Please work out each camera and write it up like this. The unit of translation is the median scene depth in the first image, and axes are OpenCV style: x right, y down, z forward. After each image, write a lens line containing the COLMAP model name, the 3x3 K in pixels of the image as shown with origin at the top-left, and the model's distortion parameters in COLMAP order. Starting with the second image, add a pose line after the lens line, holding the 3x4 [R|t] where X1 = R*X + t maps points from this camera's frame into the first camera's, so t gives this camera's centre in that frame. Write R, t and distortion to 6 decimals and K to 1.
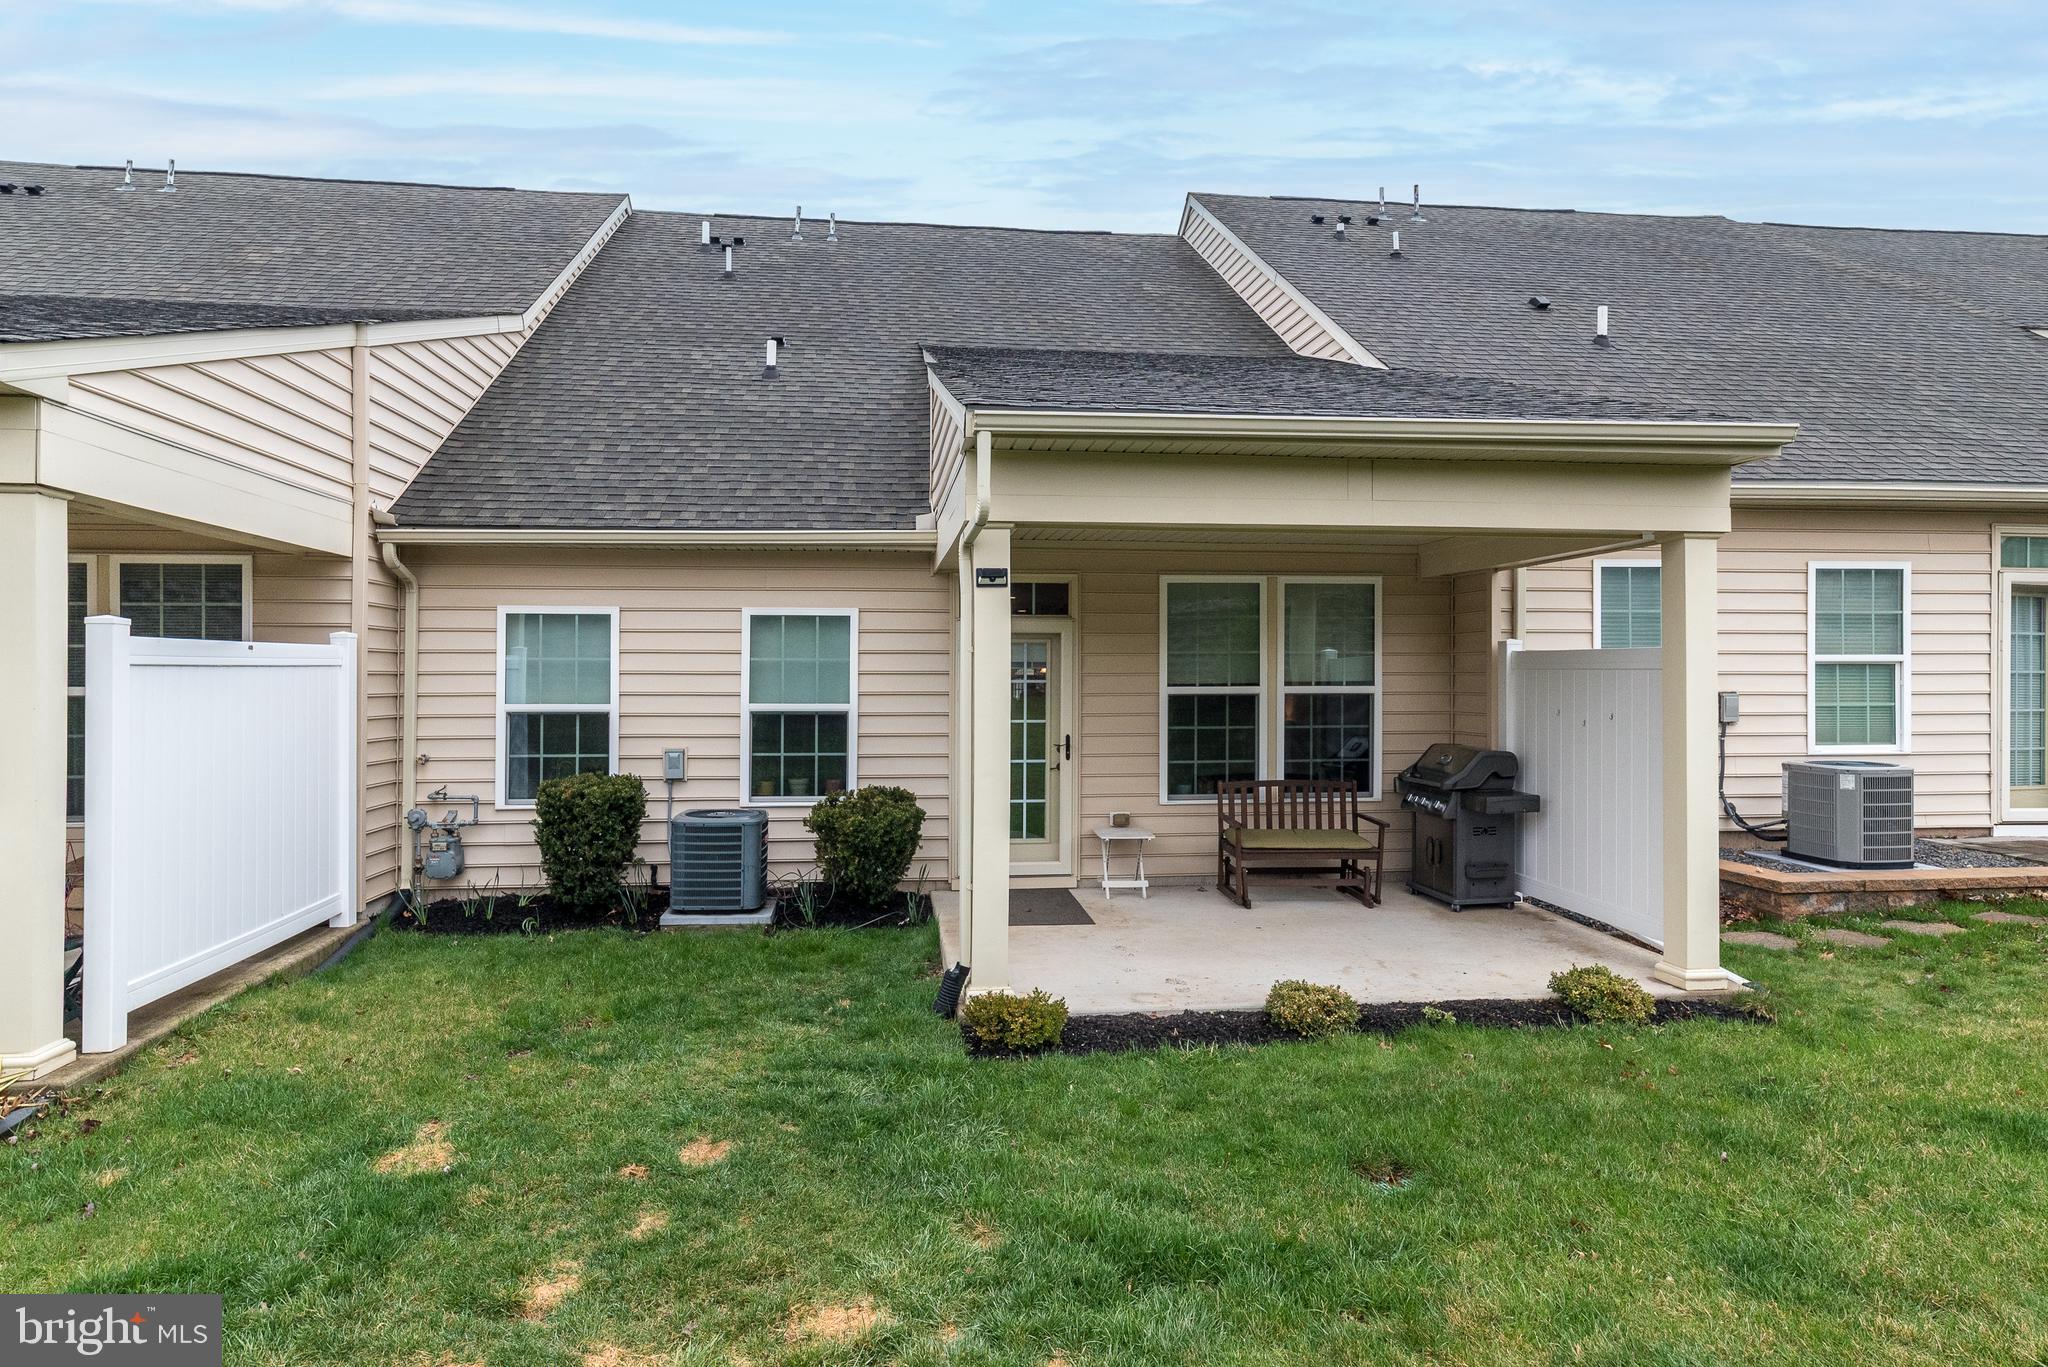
lens RADIAL K [[885.8, 0, 1019.1], [0, 885.8, 679.2], [0, 0, 1]] dist [0.005881, -0.000137]
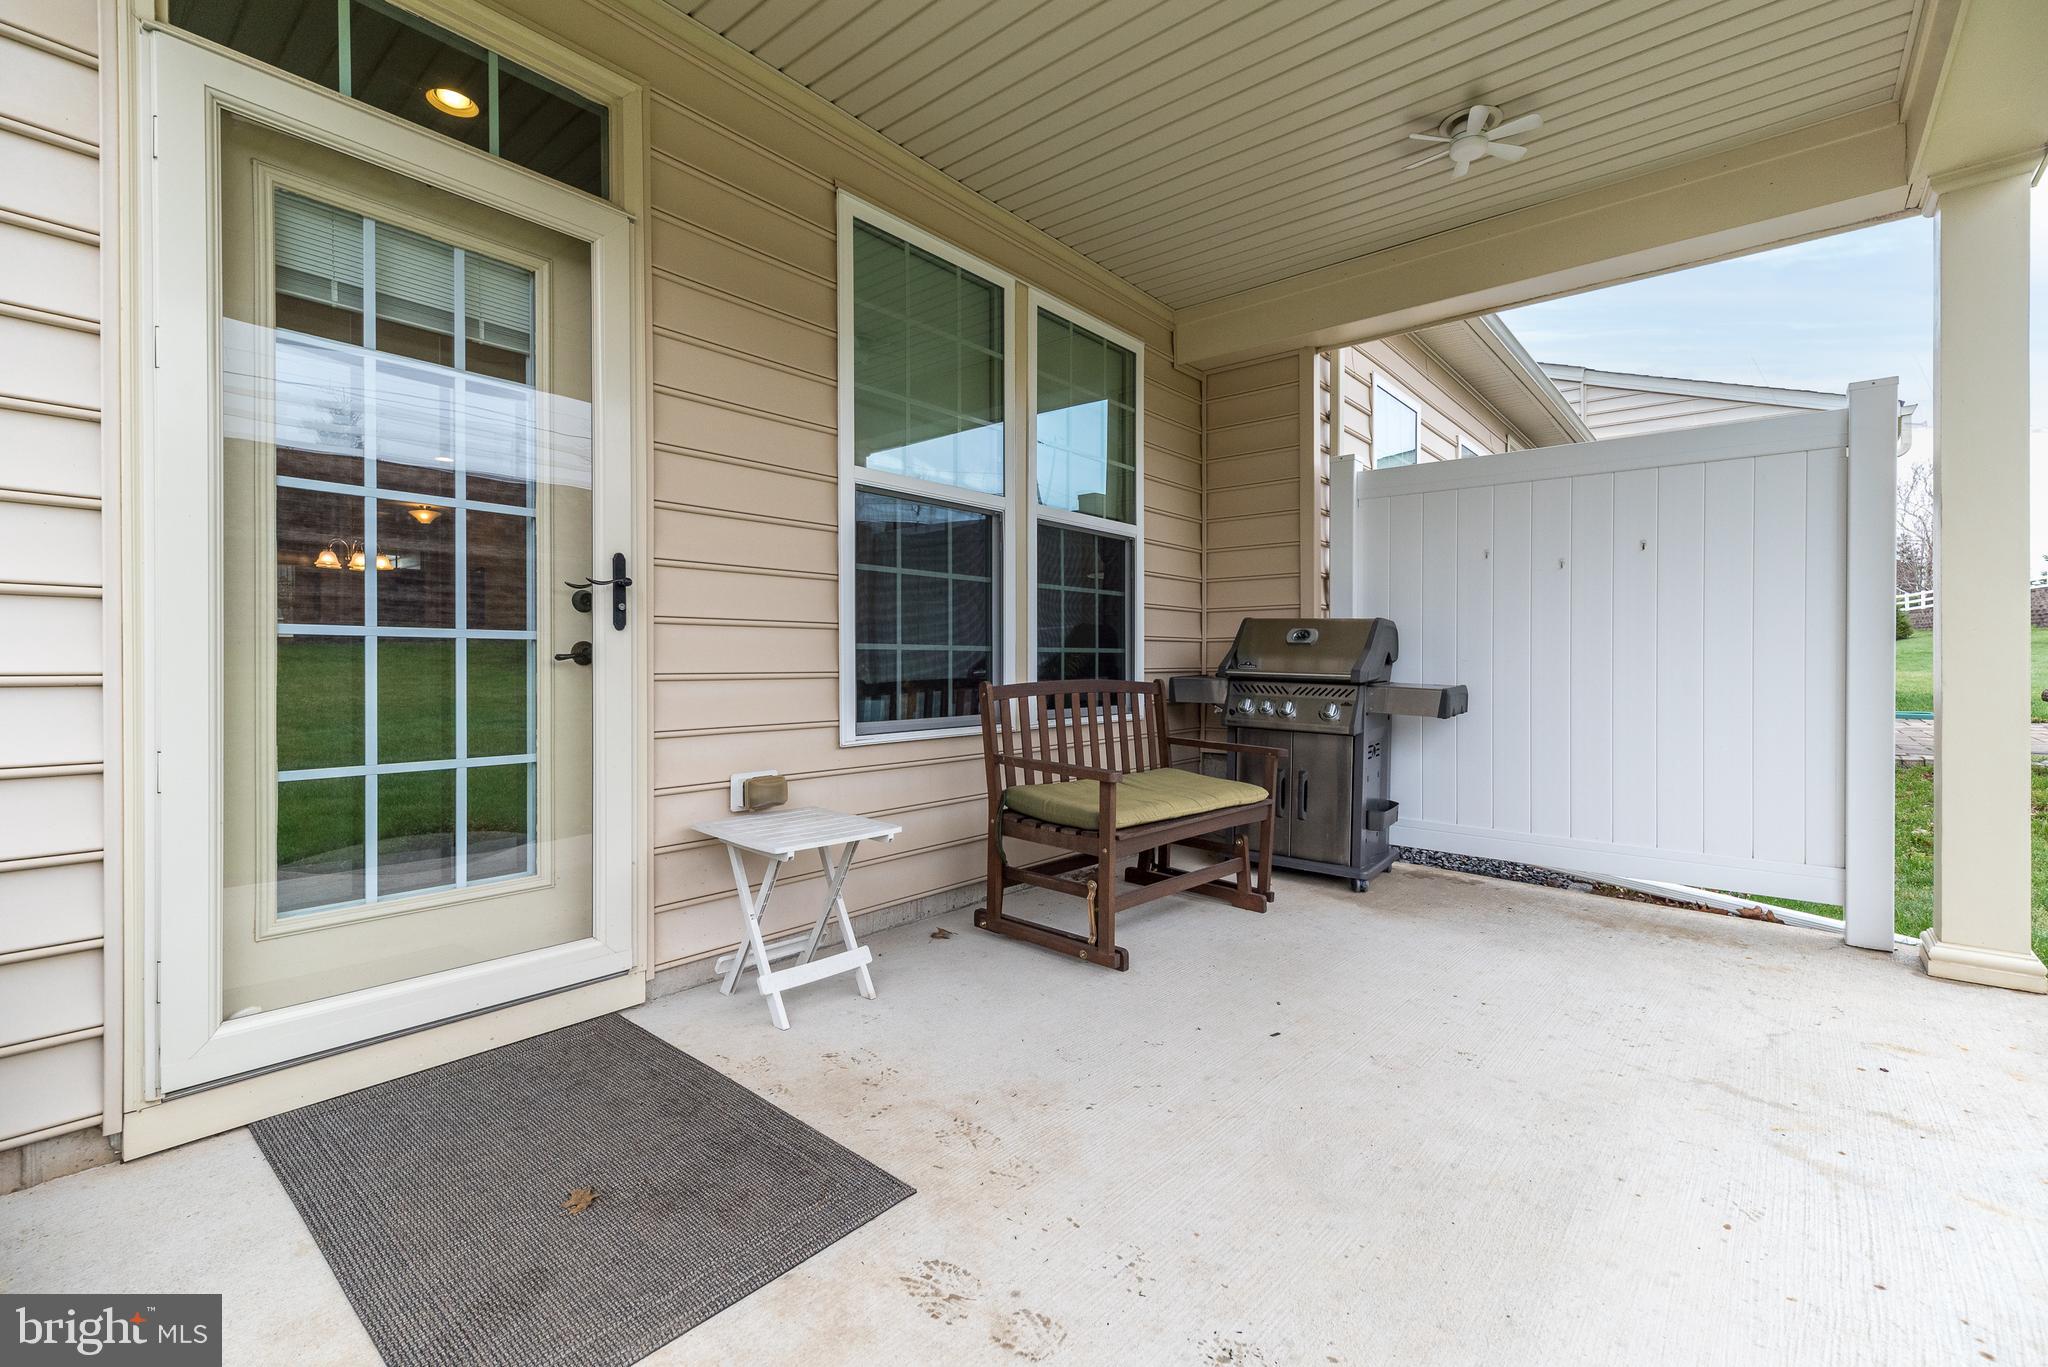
lens RADIAL K [[886.5, 0, 1015.7], [0, 886.5, 660.1], [0, 0, 1]] dist [0.002210, 0.000024]
pose [[0.760233, -0.002035, 0.649647, -0.046744], [-0.009587, 0.999851, 0.014350, 0.094868], [-0.649580, -0.017138, 0.760100, 0.638213]]
